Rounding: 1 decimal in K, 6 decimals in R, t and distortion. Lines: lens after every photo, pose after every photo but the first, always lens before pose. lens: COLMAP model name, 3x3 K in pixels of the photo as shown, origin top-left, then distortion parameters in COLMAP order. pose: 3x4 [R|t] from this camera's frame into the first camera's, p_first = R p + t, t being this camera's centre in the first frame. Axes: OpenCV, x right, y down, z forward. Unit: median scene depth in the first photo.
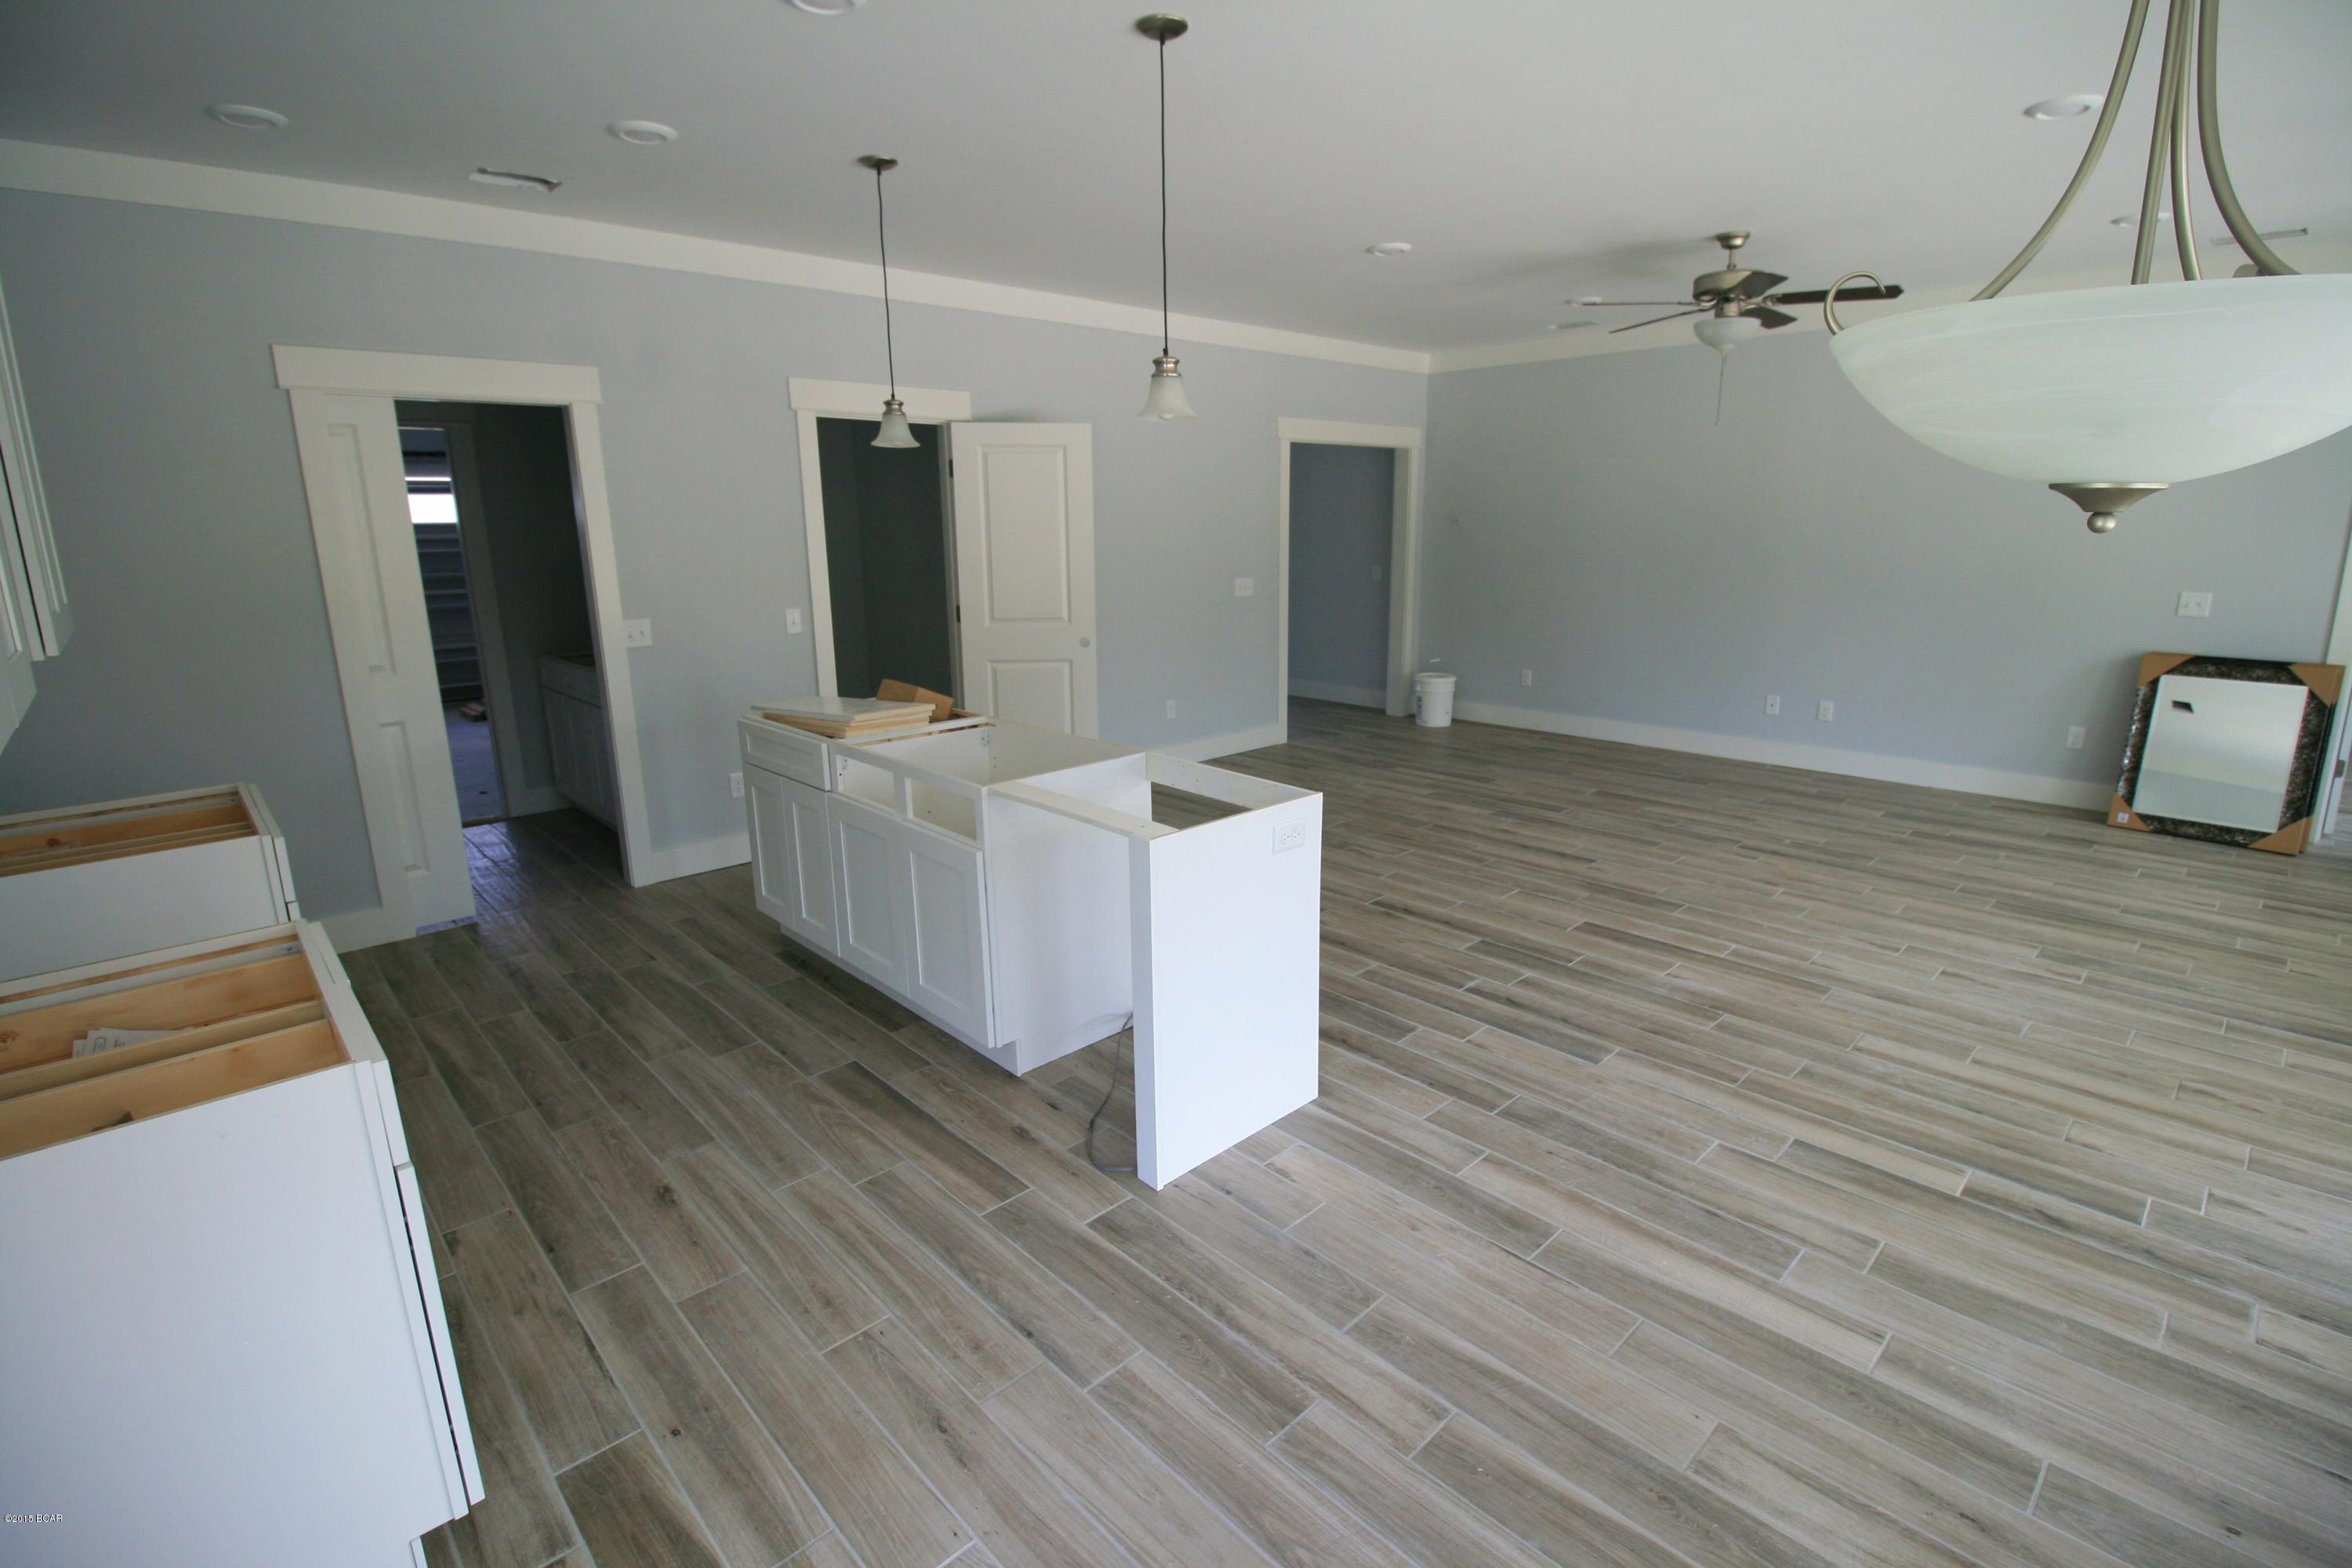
lens RADIAL K [[1089.9, 0, 1190.1], [0, 1089.9, 779.0], [0, 0, 1]] dist [-0.004192, -0.001620]
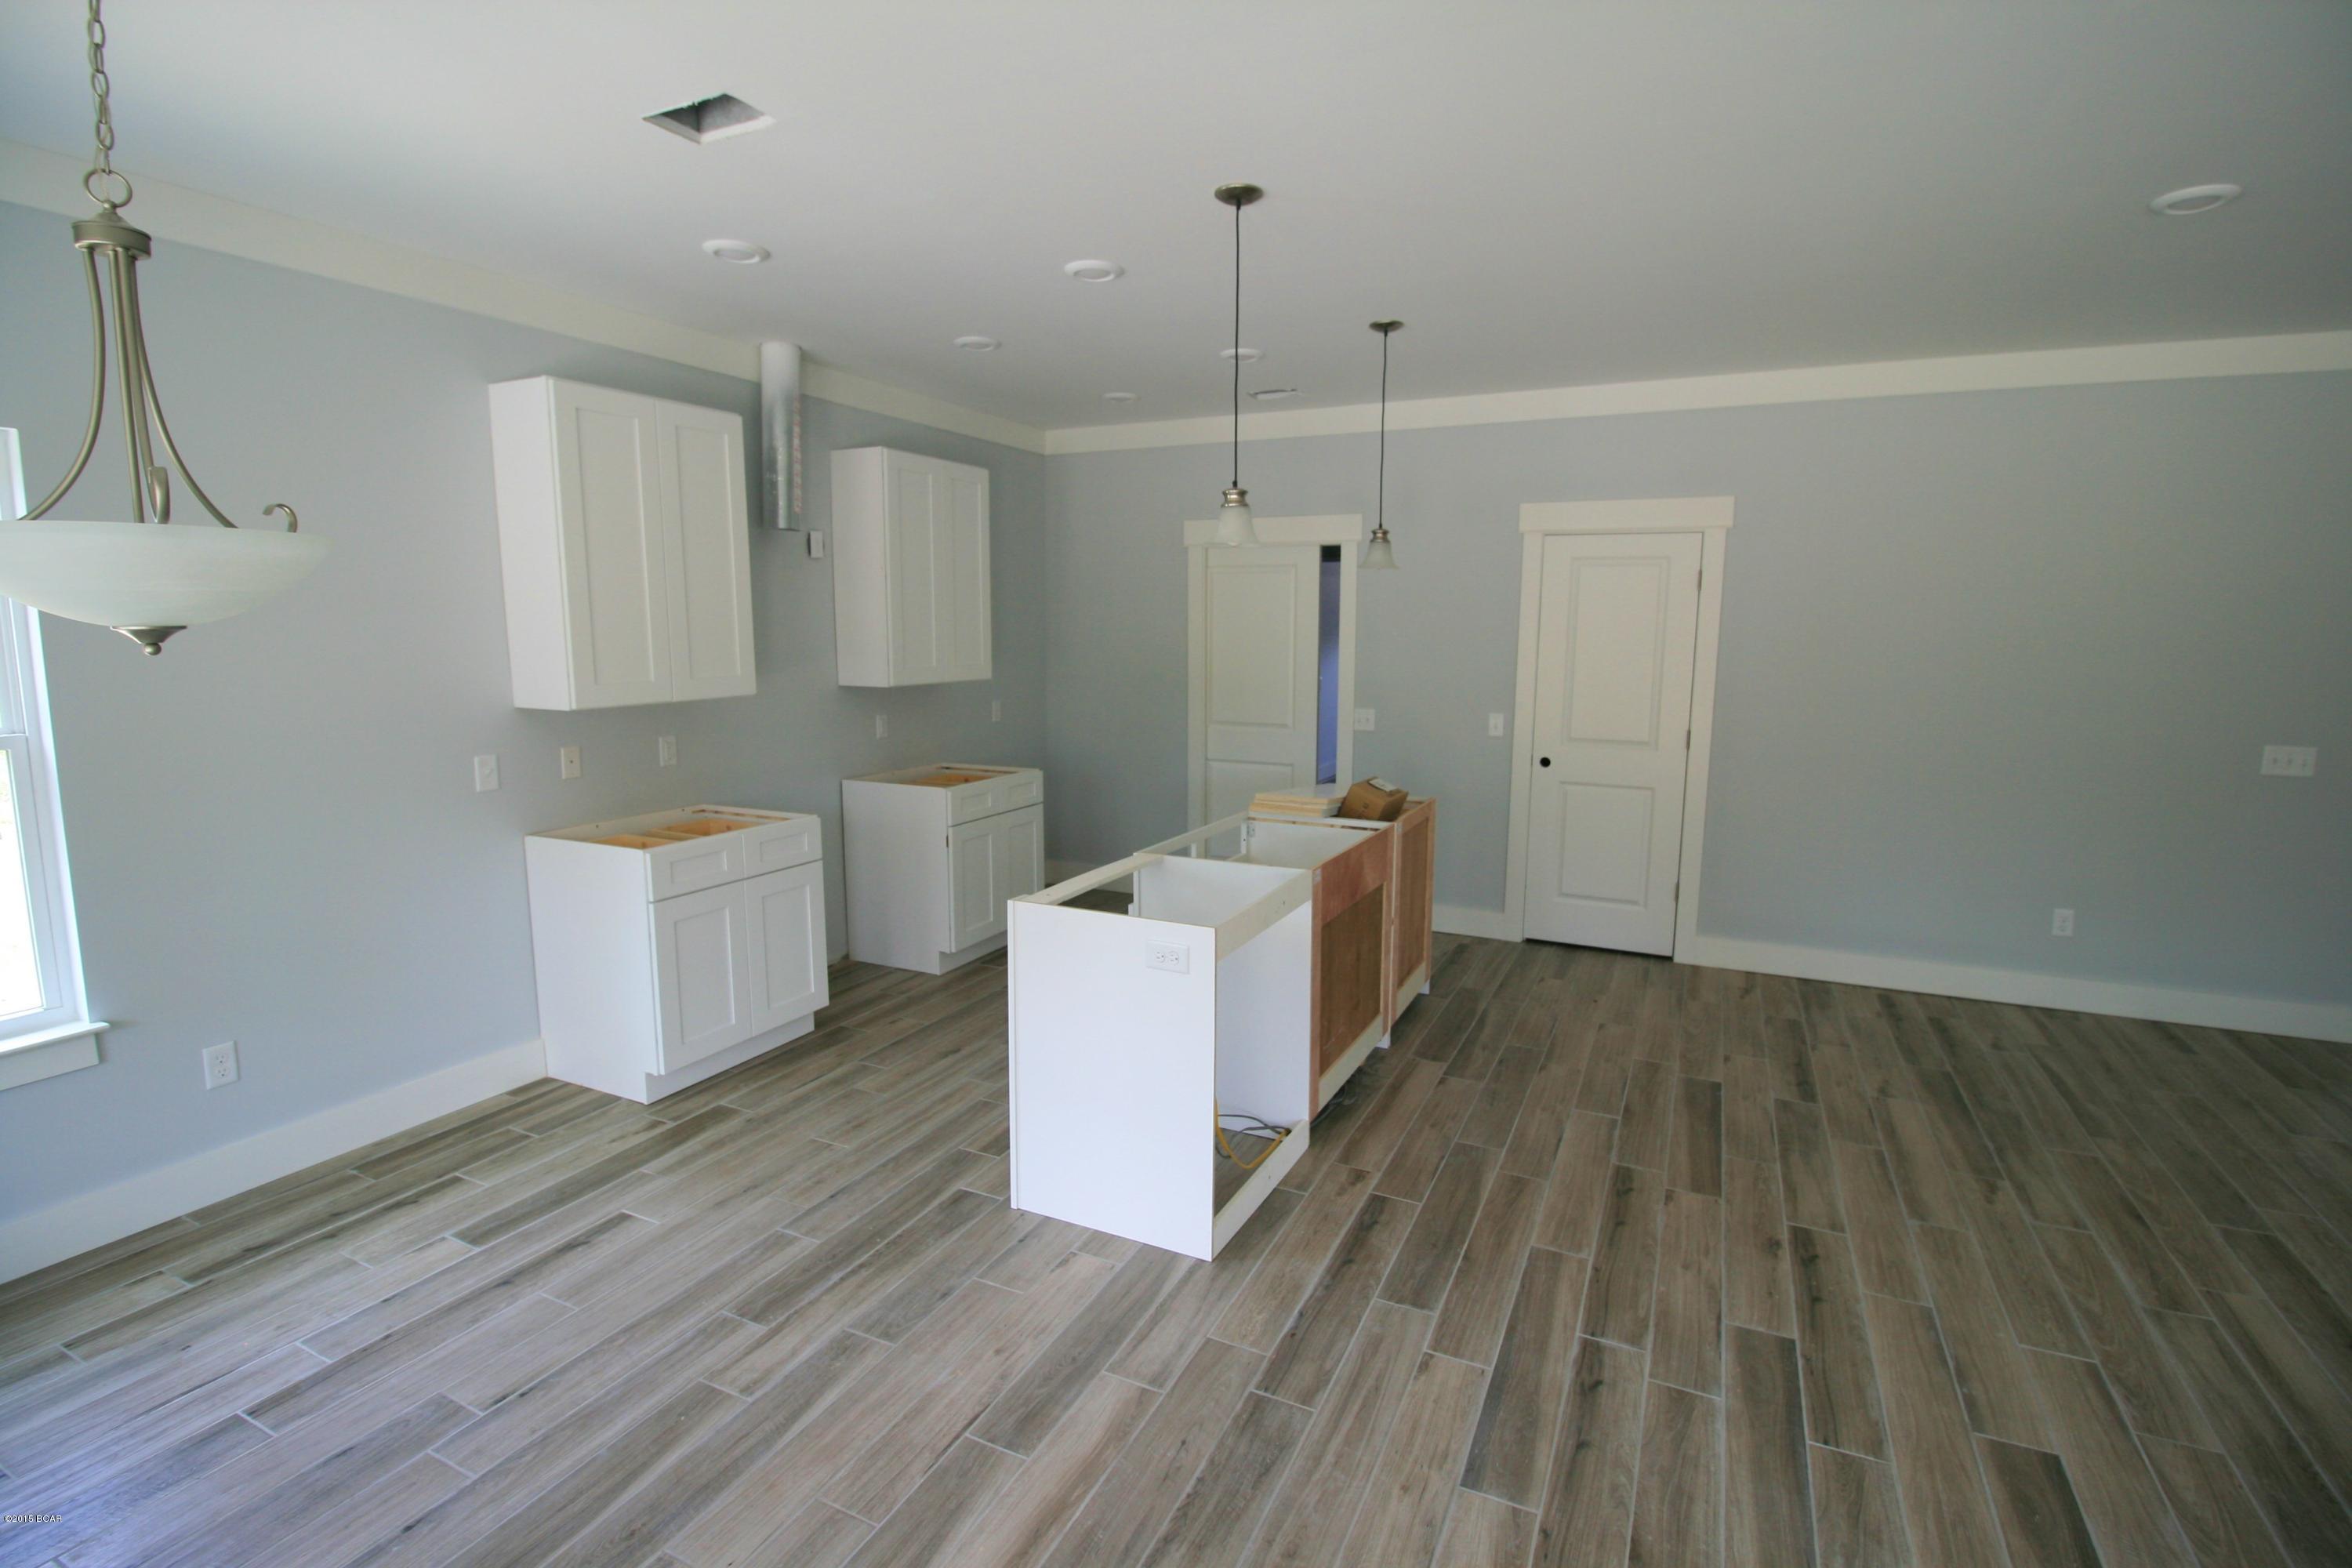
lens RADIAL K [[1089.9, 0, 1187.4], [0, 1089.9, 777.3], [0, 0, 1]] dist [-0.004192, -0.001620]
pose [[0.345022, 0.138695, -0.928290, 0.898589], [-0.225174, 0.972370, 0.061590, -0.154866], [0.911184, 0.187777, 0.366720, 0.567922]]
